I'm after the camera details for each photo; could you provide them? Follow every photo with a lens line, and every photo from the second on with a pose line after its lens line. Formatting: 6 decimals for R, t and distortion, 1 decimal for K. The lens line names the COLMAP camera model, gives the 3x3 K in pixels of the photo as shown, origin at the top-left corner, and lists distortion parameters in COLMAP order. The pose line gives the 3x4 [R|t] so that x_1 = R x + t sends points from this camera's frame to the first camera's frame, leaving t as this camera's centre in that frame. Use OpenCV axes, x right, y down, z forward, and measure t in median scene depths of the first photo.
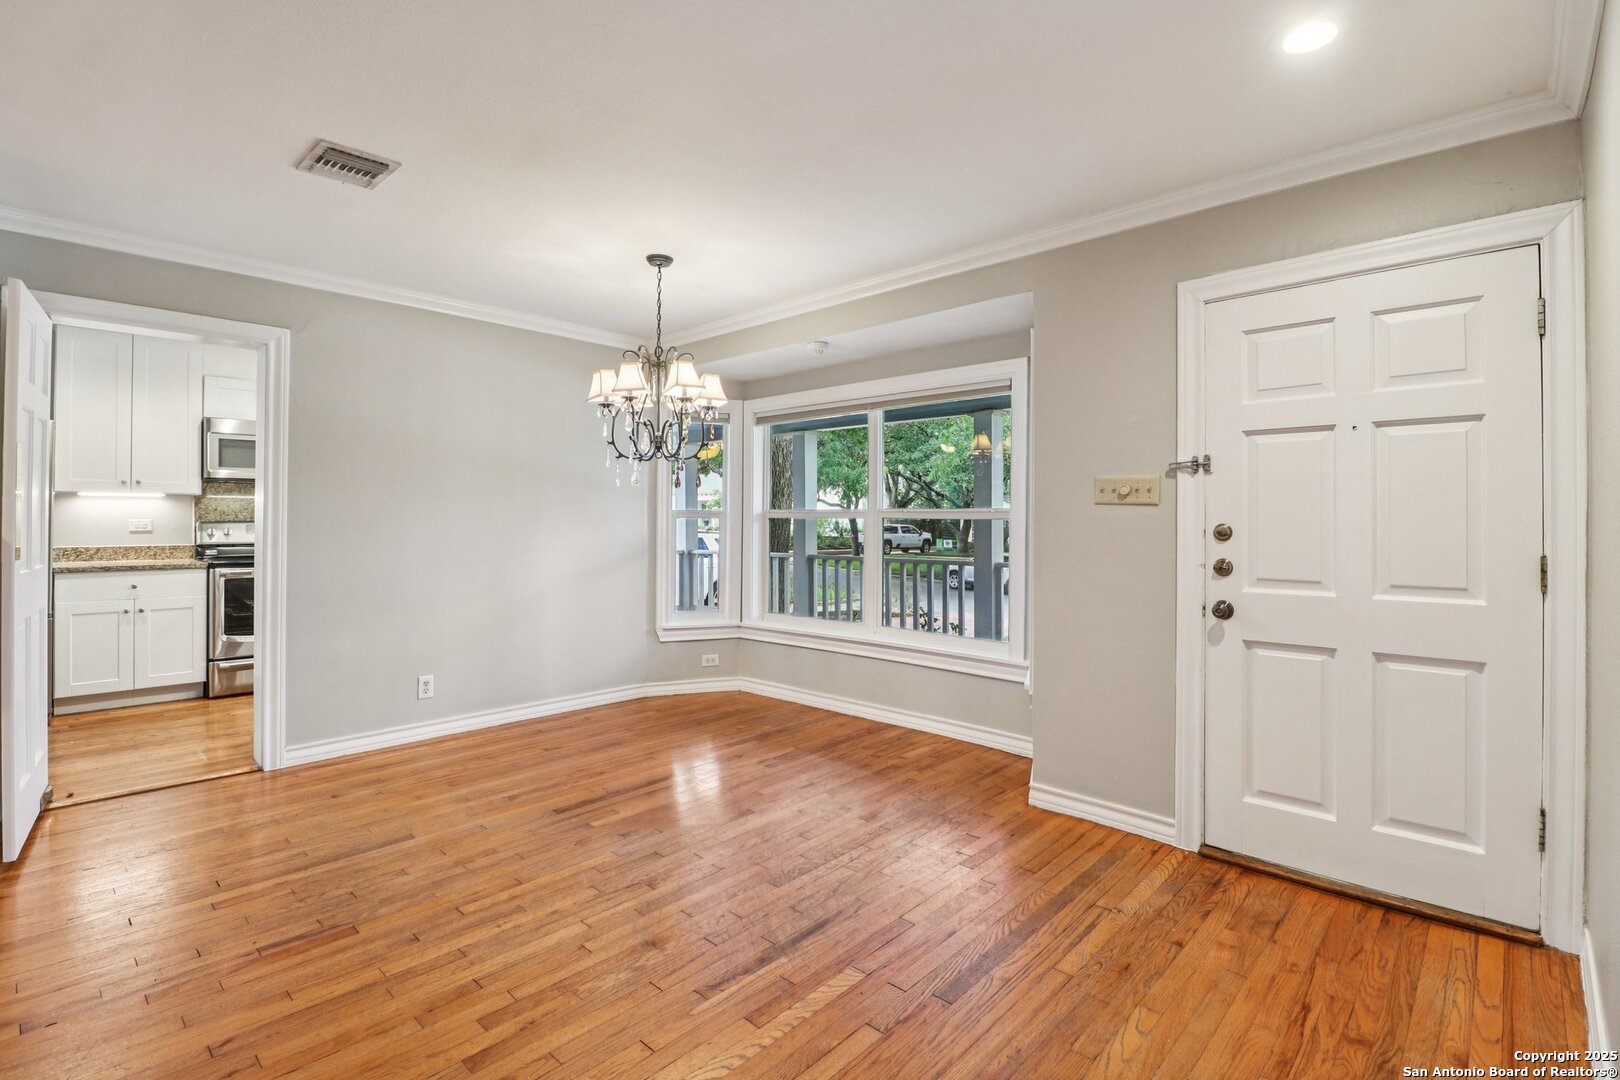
lens RADIAL K [[766.5, 0, 797.6], [0, 766.5, 524.9], [0, 0, 1]] dist [-0.006274, -0.001584]
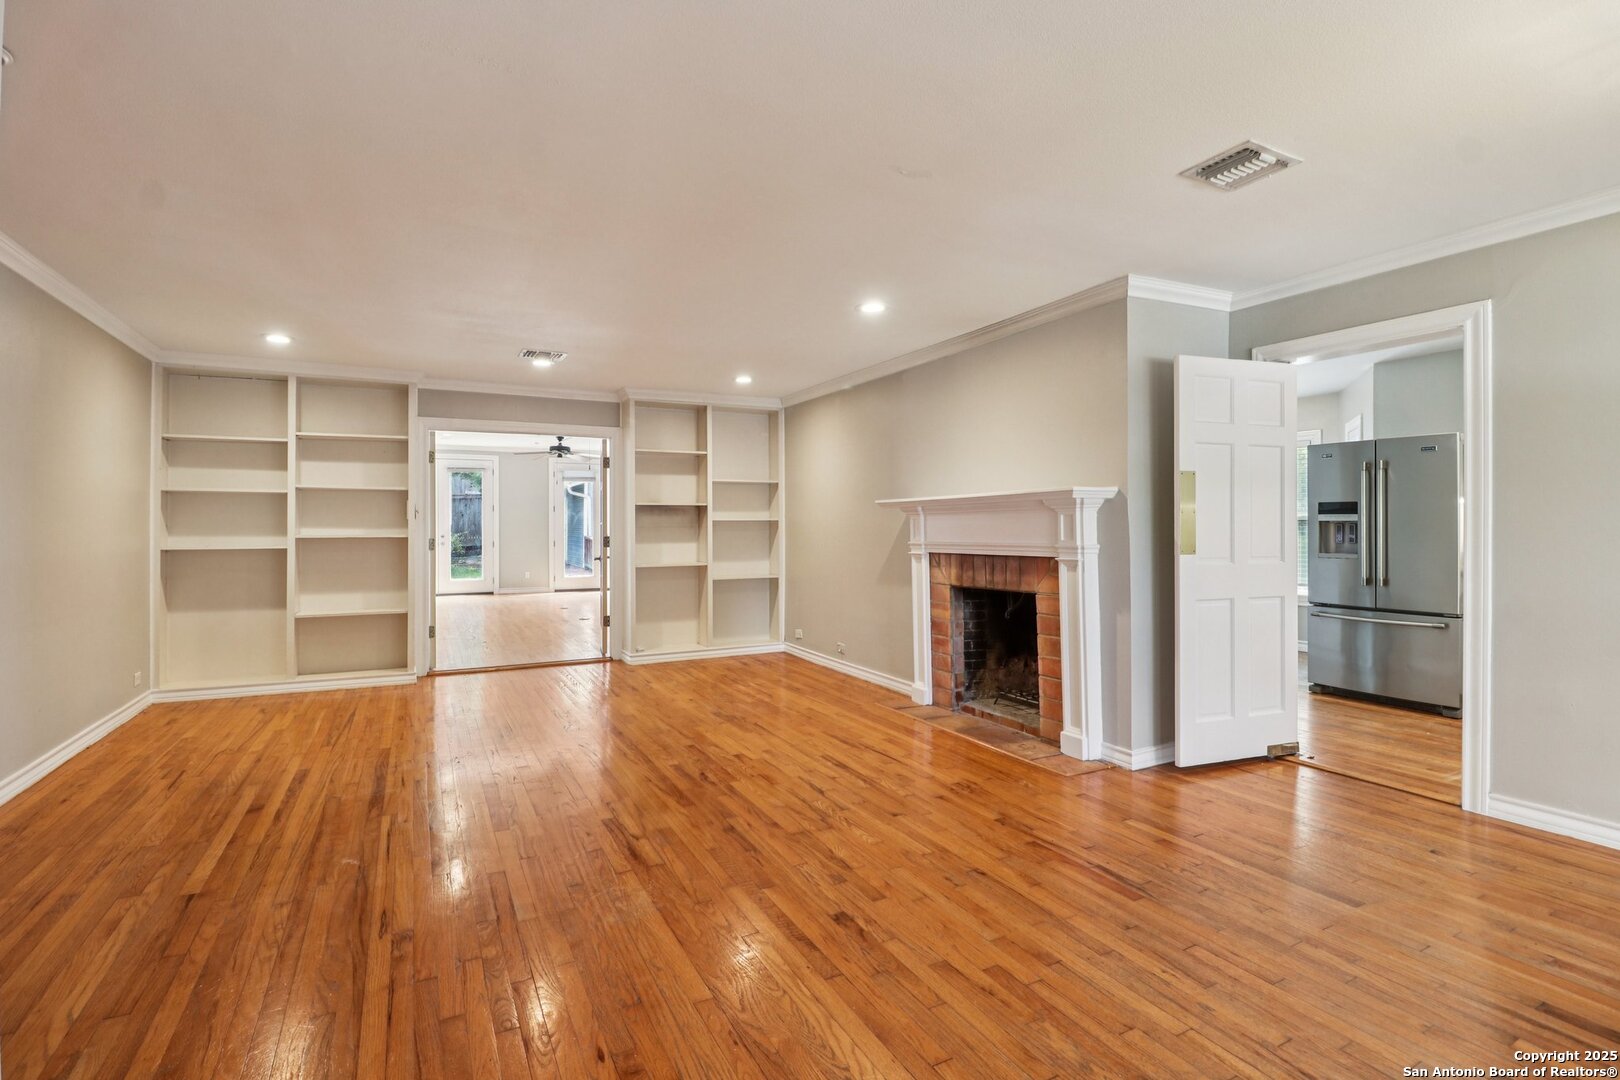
lens RADIAL K [[766.5, 0, 799.4], [0, 766.5, 534.7], [0, 0, 1]] dist [-0.006274, -0.001584]
pose [[-0.336405, 0.007473, -0.941688, 0.579521], [-0.000687, 0.999966, 0.008181, -0.002830], [0.941717, 0.003399, -0.336389, 0.851005]]
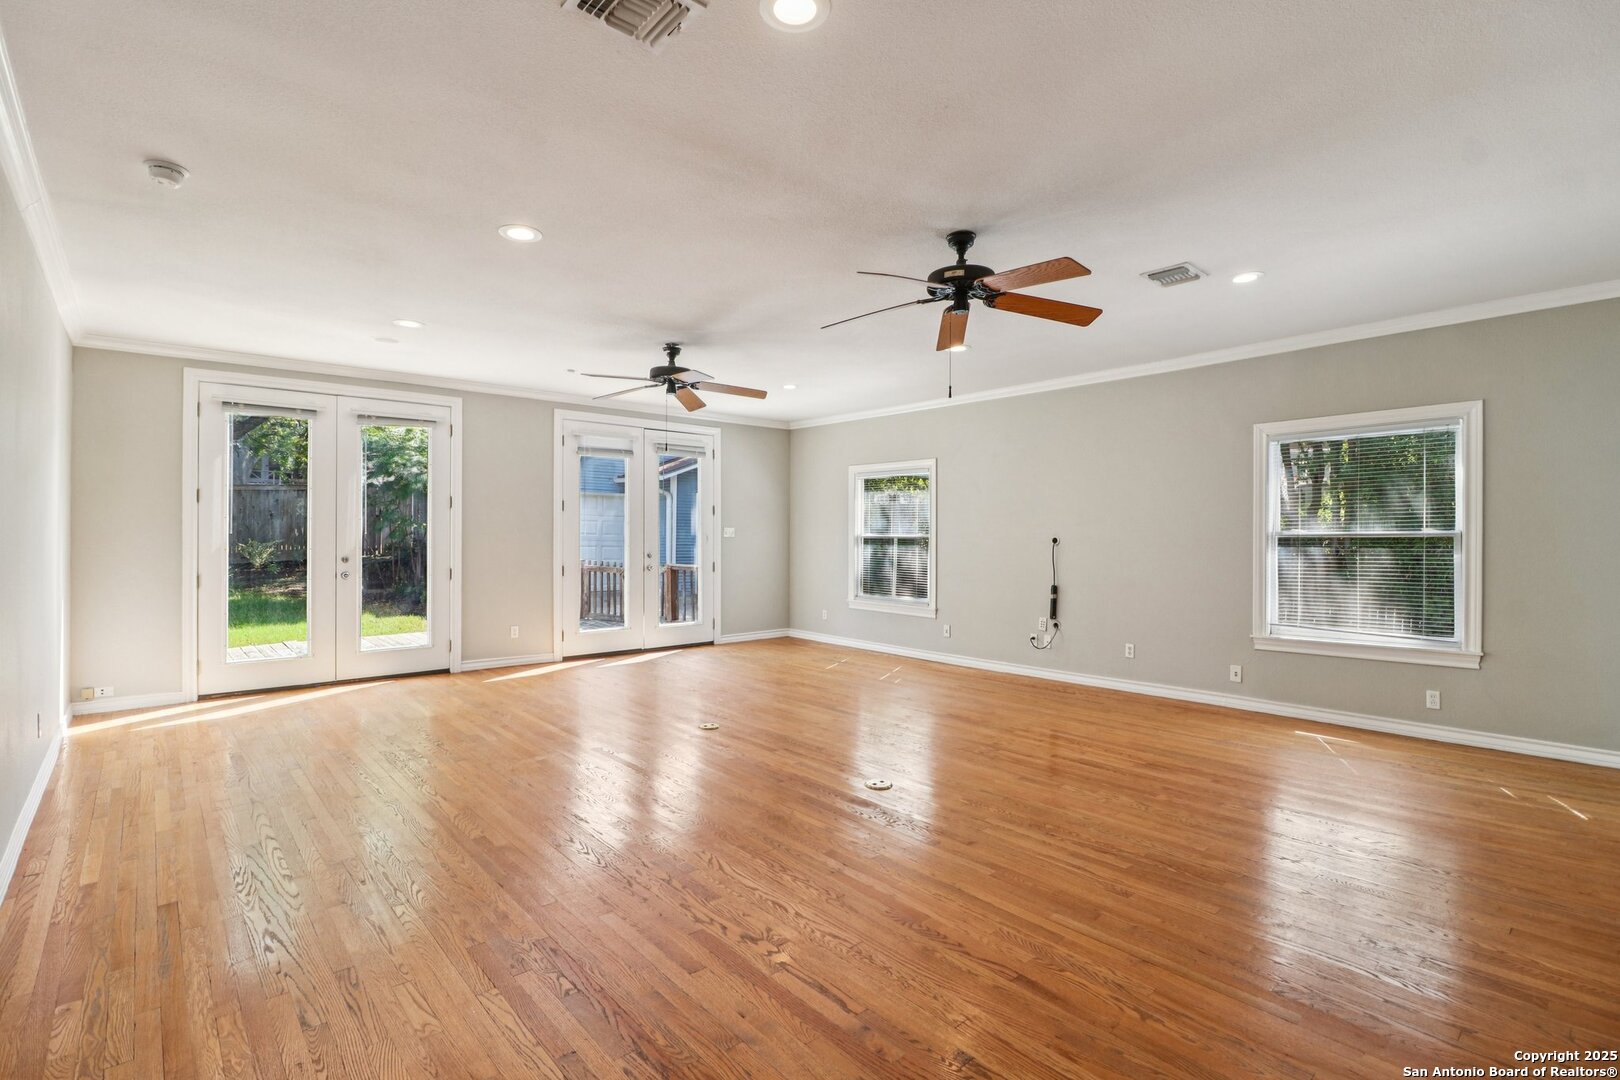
lens RADIAL K [[766.5, 0, 806.9], [0, 766.5, 534.2], [0, 0, 1]] dist [-0.006274, -0.001584]
pose [[-0.093501, -0.002606, -0.995616, 0.354170], [-0.005017, 0.999985, -0.002147, -0.006391], [0.995607, 0.004794, -0.093513, 0.555644]]
